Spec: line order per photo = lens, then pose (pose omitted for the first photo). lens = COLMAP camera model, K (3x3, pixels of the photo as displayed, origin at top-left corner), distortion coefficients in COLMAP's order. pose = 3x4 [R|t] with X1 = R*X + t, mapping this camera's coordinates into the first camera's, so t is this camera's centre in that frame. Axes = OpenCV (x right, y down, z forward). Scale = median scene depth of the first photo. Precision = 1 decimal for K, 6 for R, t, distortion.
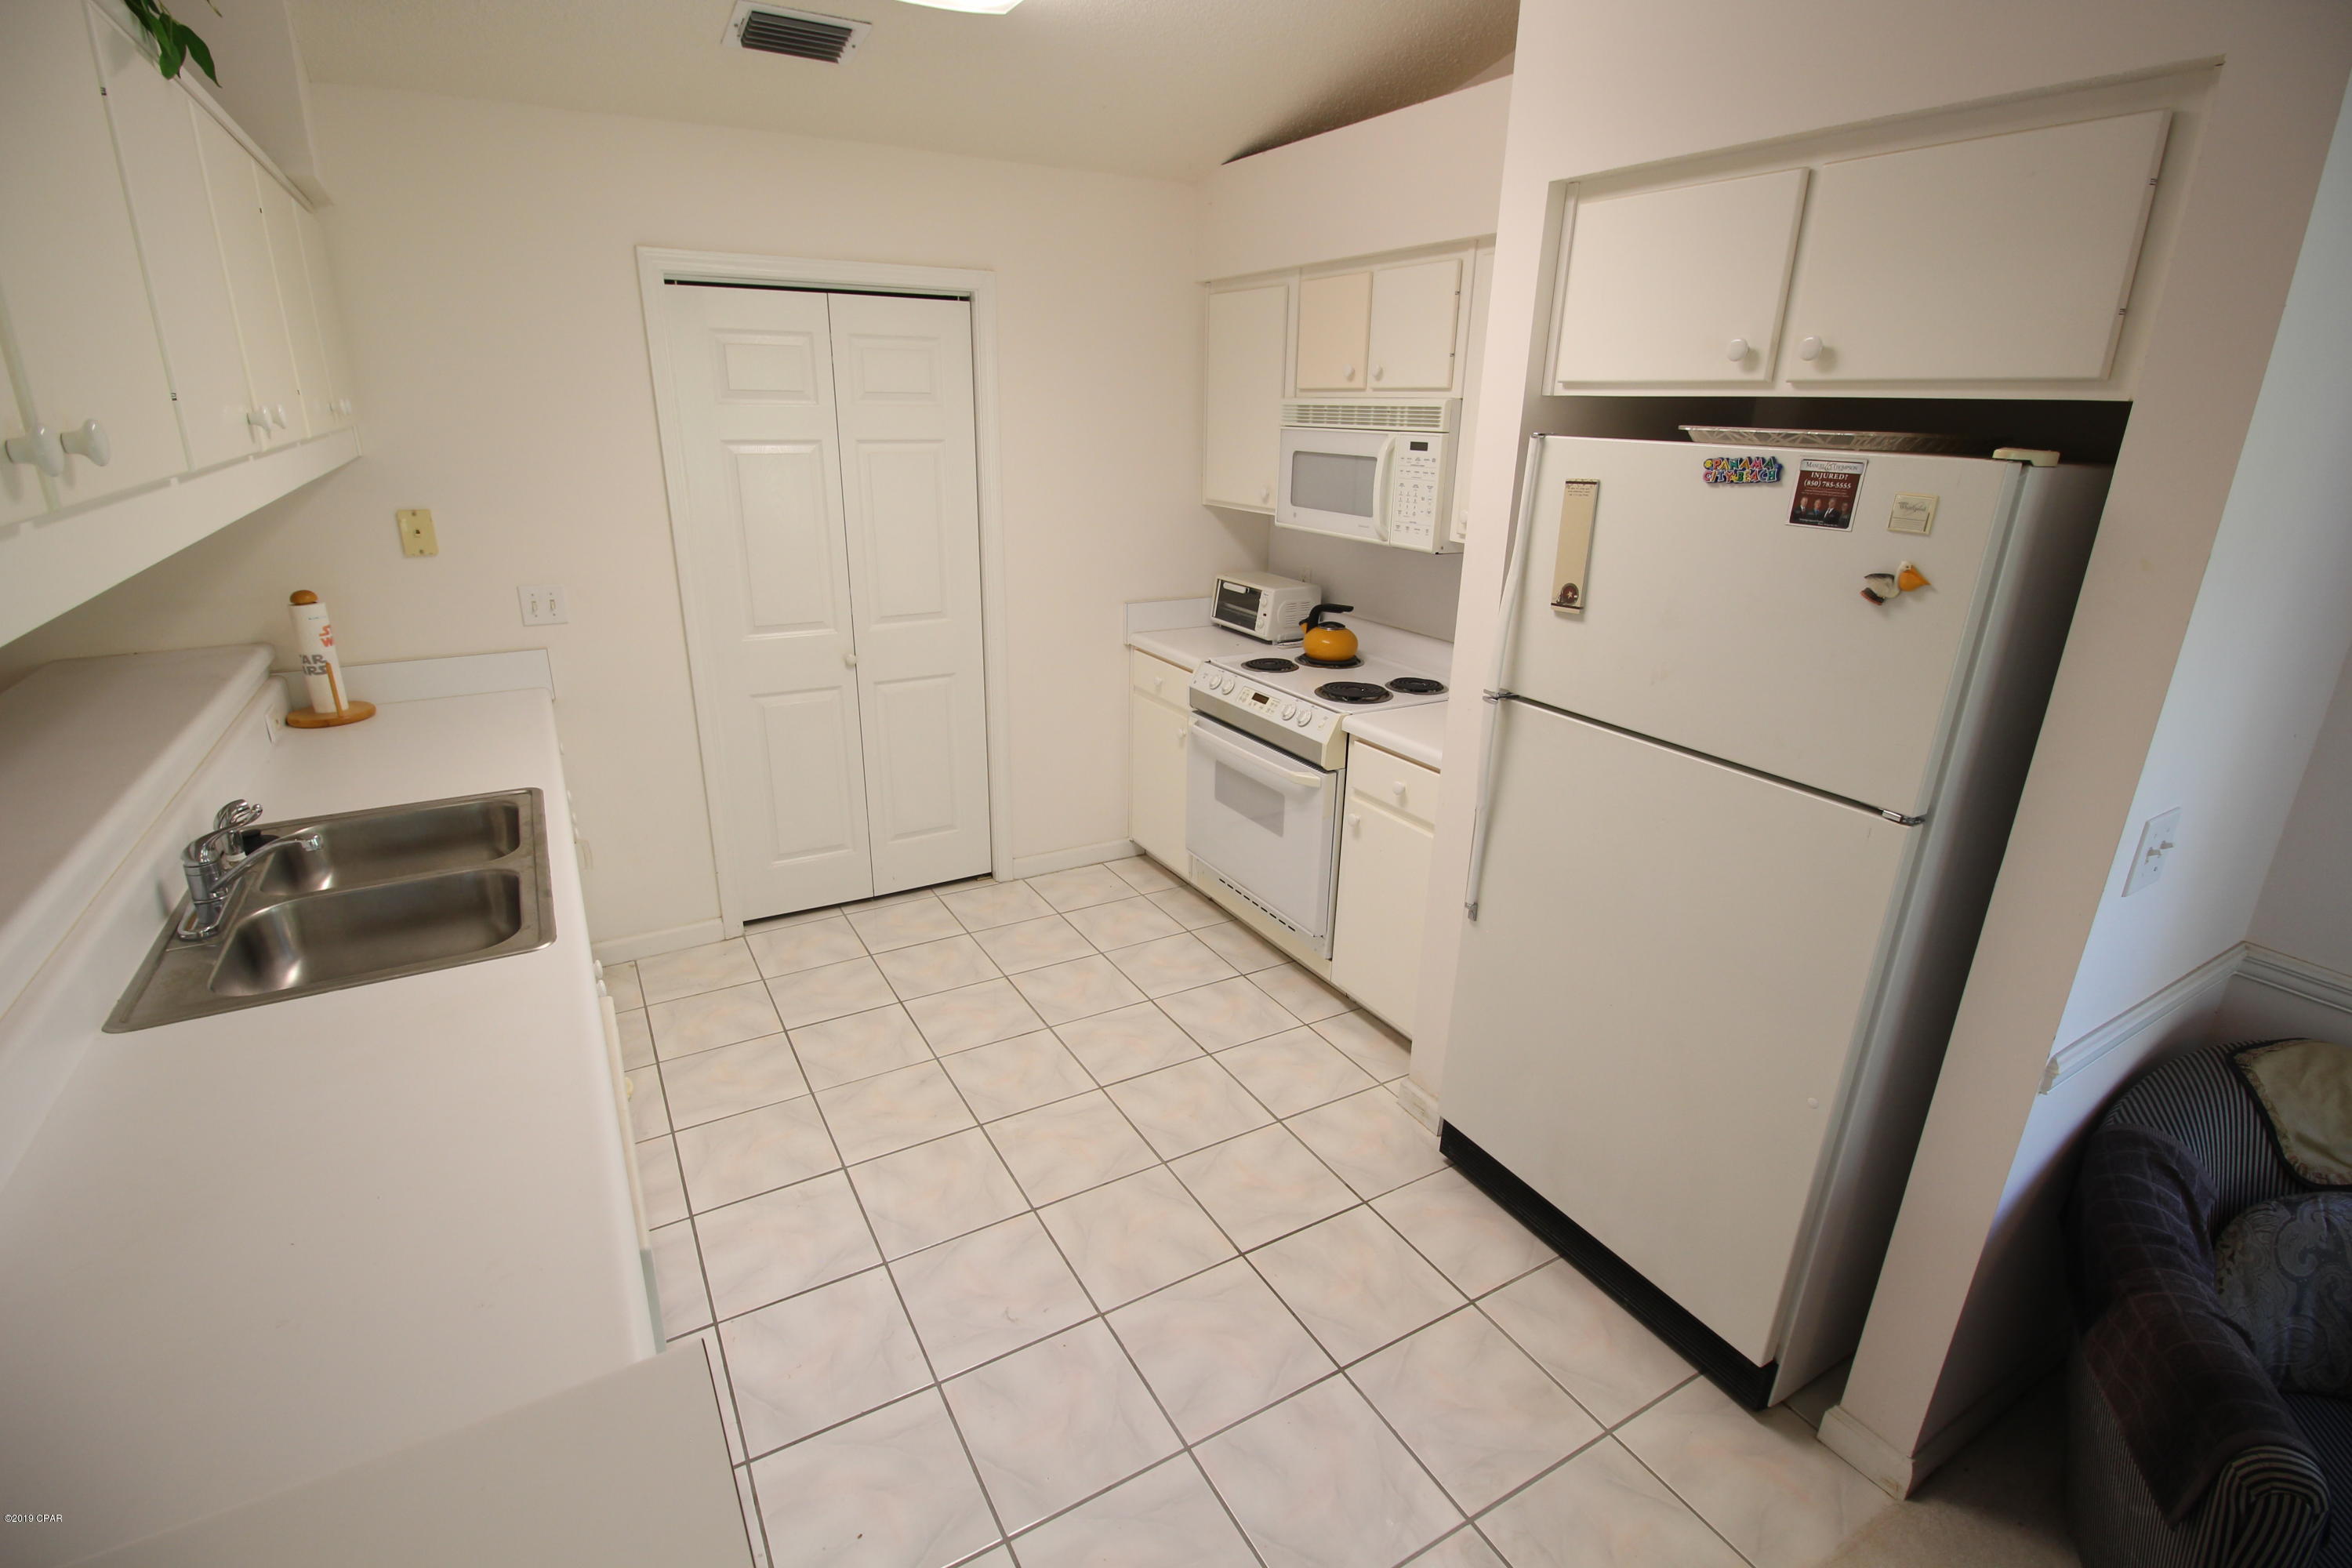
lens RADIAL K [[1090.4, 0, 1165.3], [0, 1090.4, 778.3], [0, 0, 1]] dist [0.004545, -0.014504]
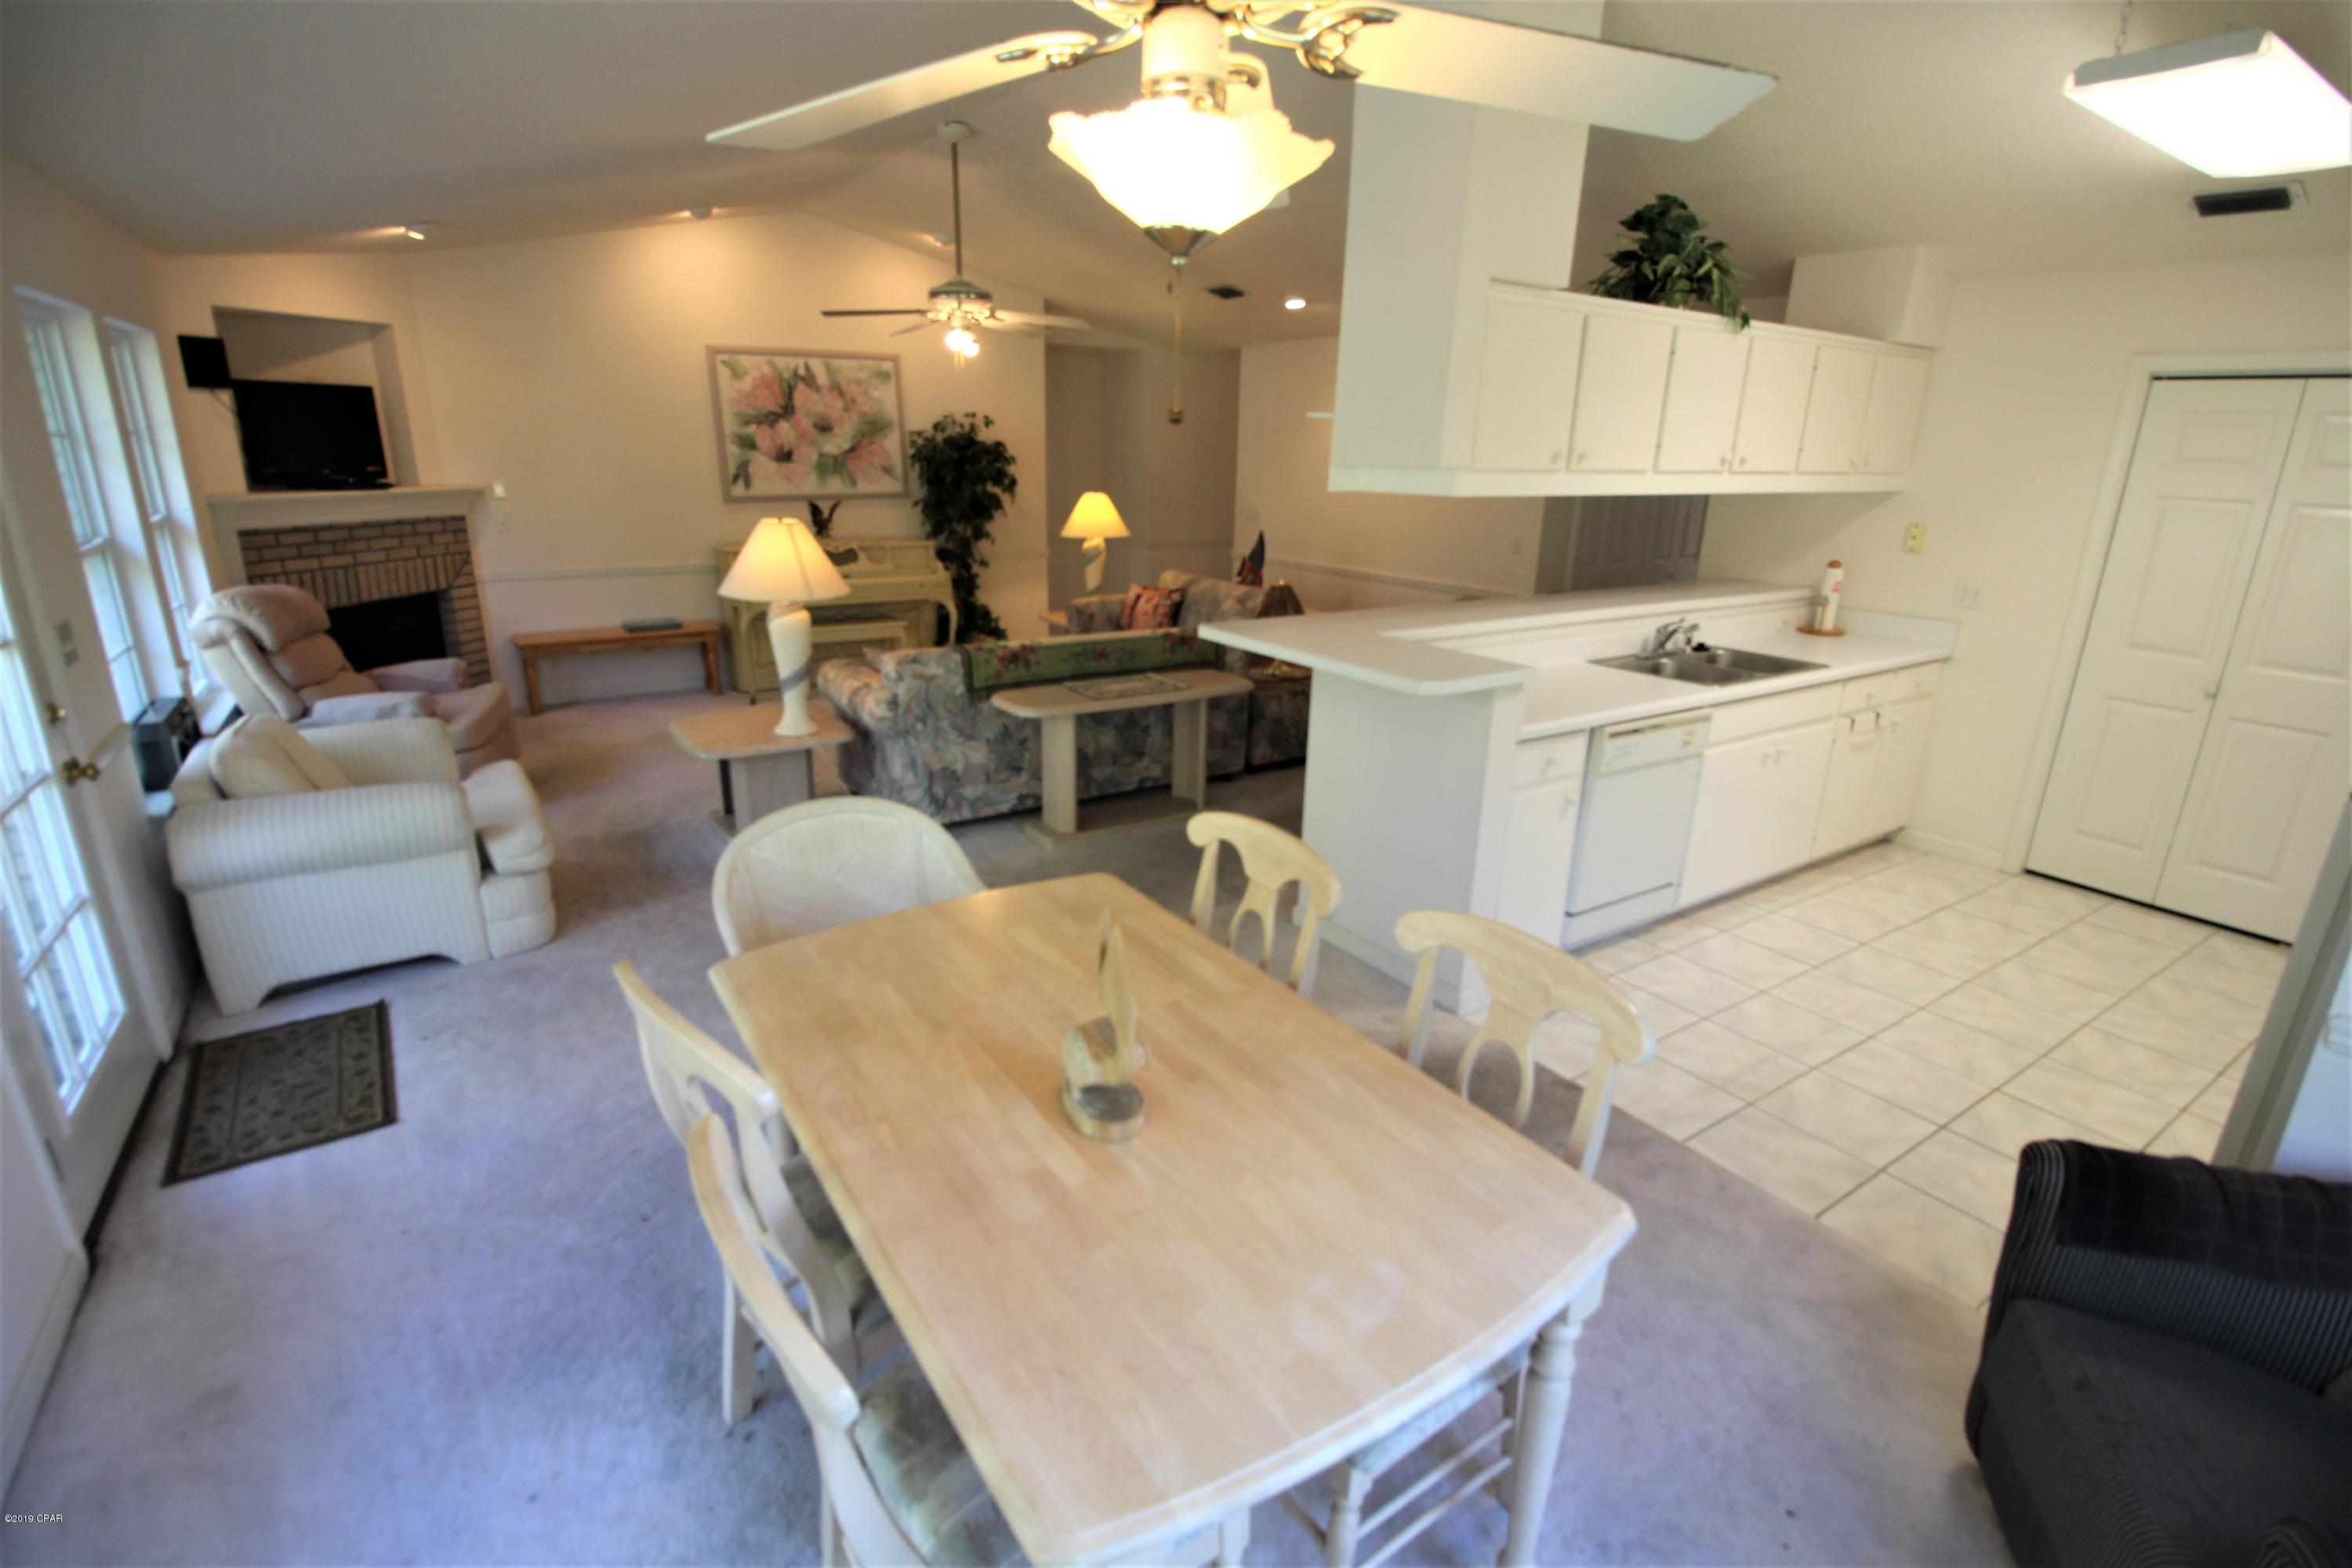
lens RADIAL K [[1082.5, 0, 1170.8], [0, 1082.5, 779.2], [0, 0, 1]] dist [0.002675, -0.015122]
pose [[0.063950, 0.282203, -0.957221, 0.790032], [-0.347174, 0.905562, 0.243779, 0.085454], [0.935618, 0.316733, 0.155884, -0.171895]]
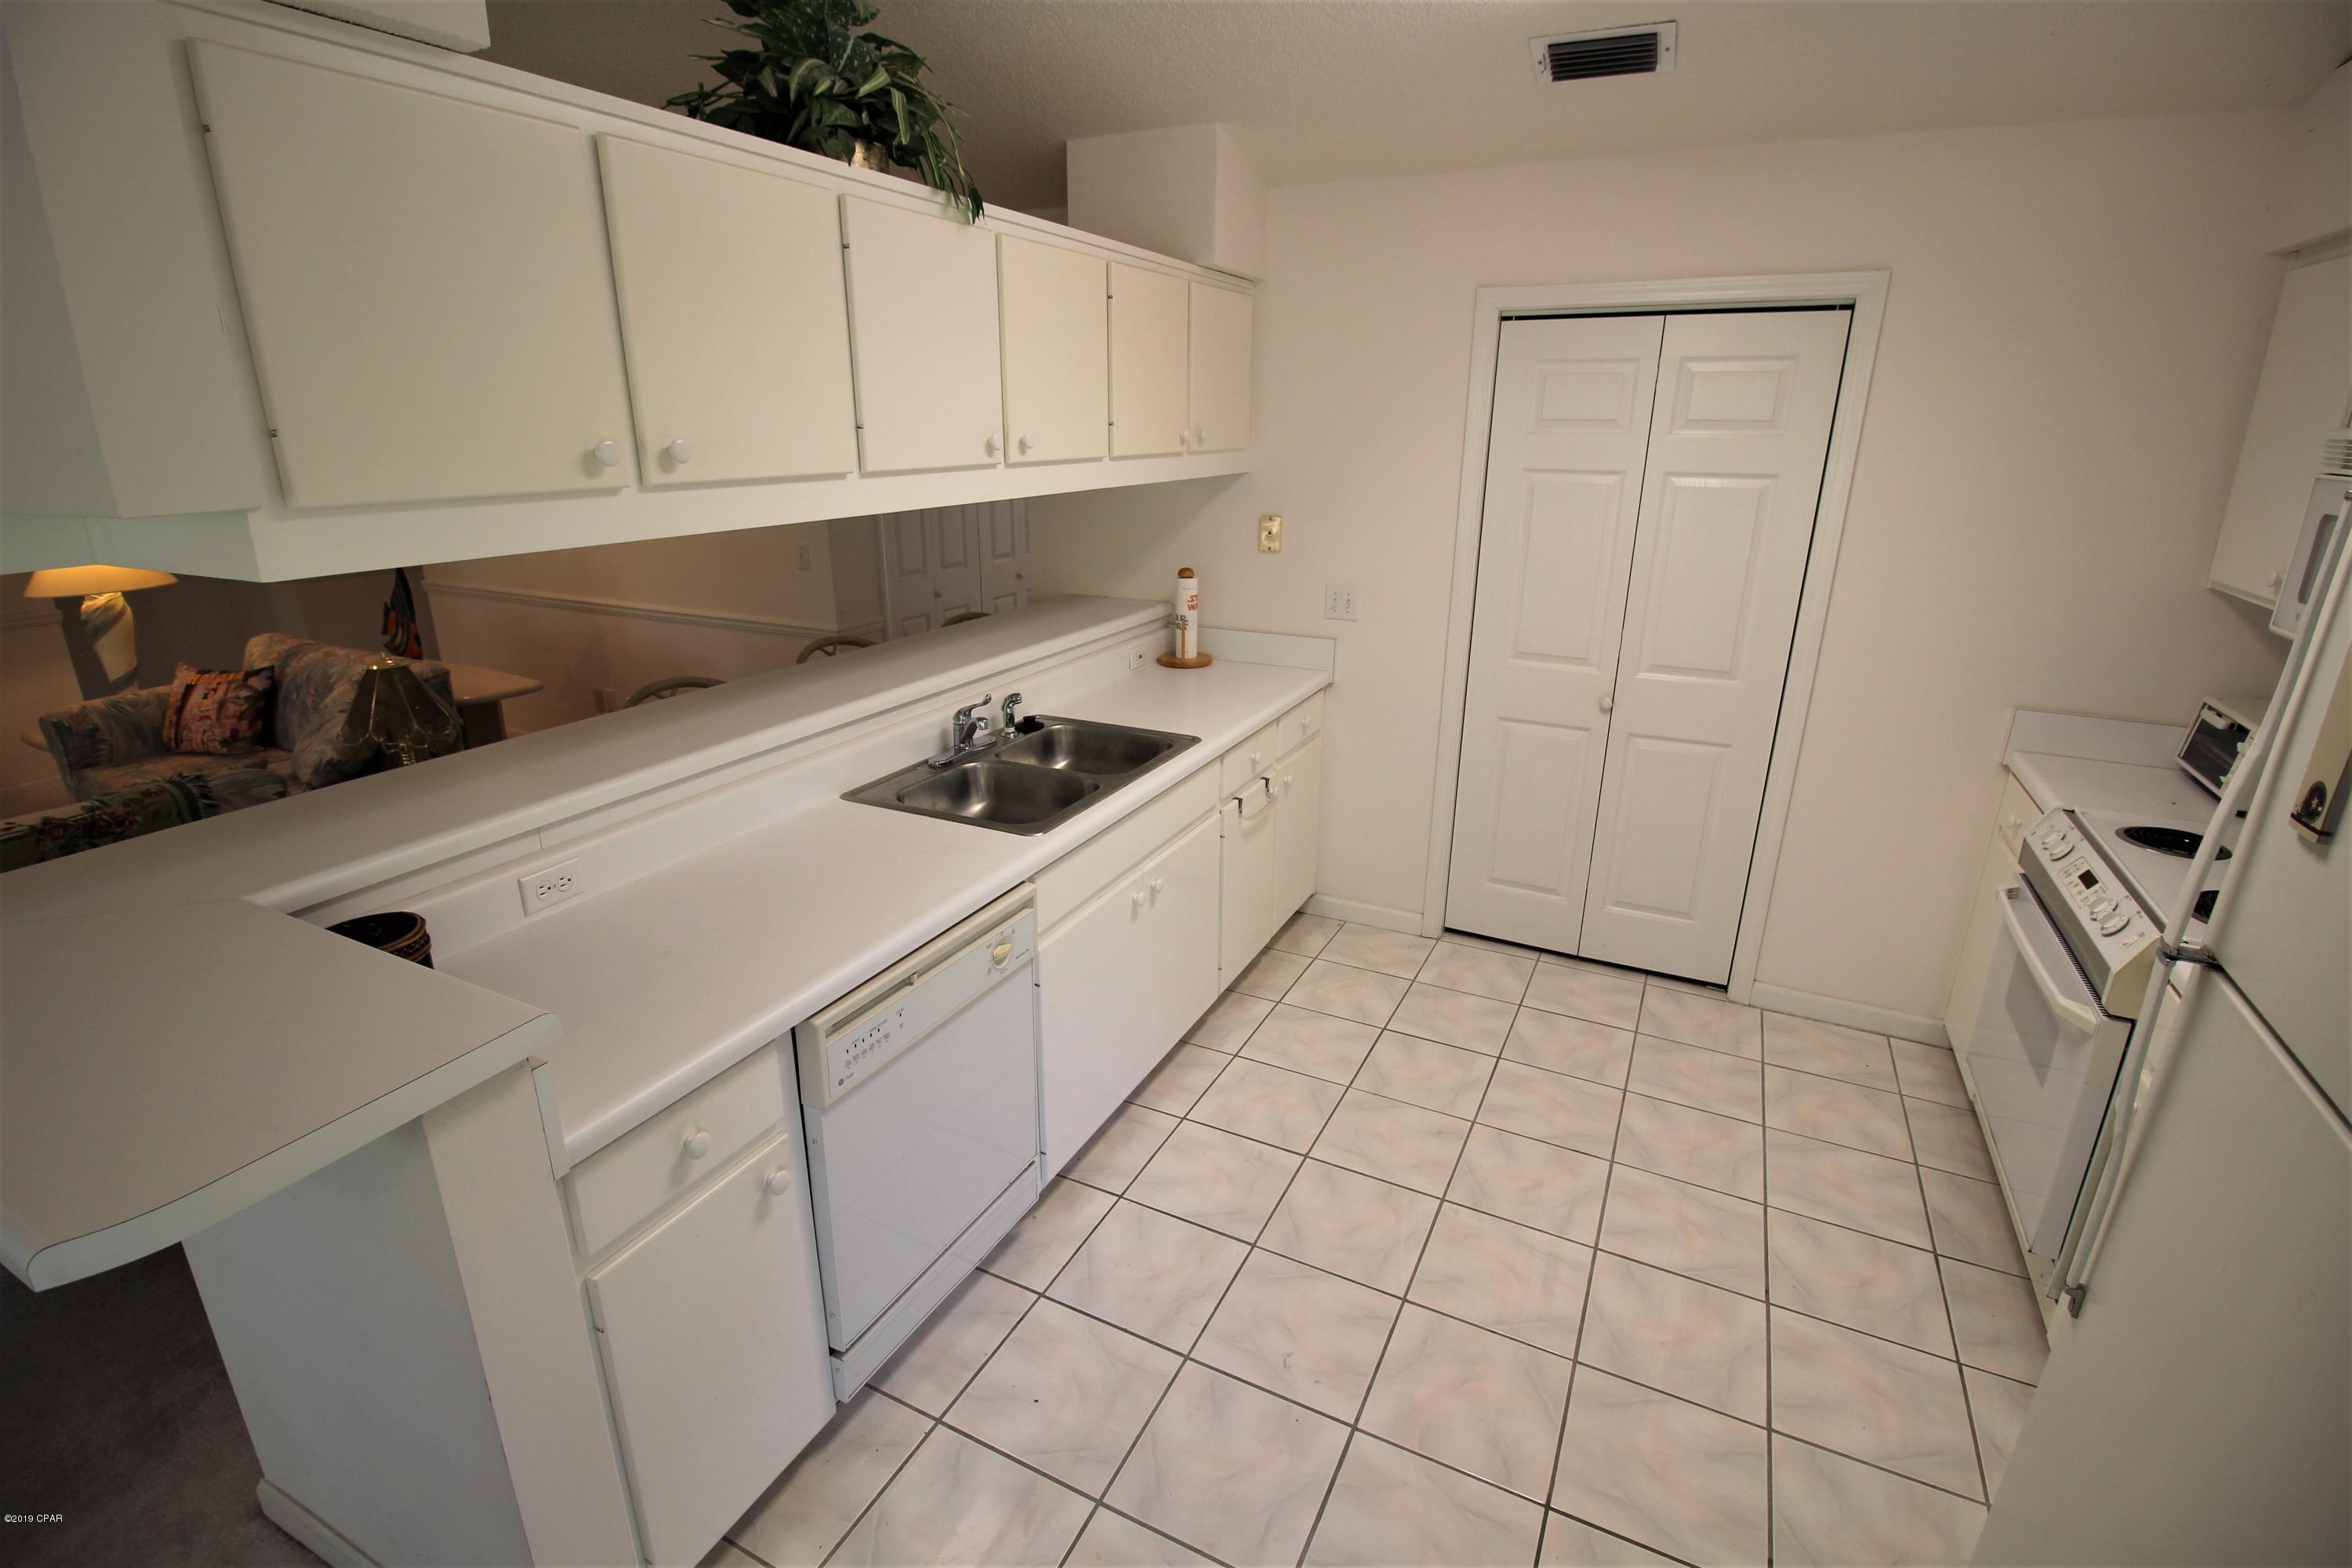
lens RADIAL K [[1090.4, 0, 1165.3], [0, 1090.4, 778.3], [0, 0, 1]] dist [0.004545, -0.014504]
pose [[0.547877, 0.250382, -0.798210, 0.288063], [-0.271237, 0.955781, 0.113637, -0.055023], [0.791367, 0.154244, 0.591564, 0.166656]]
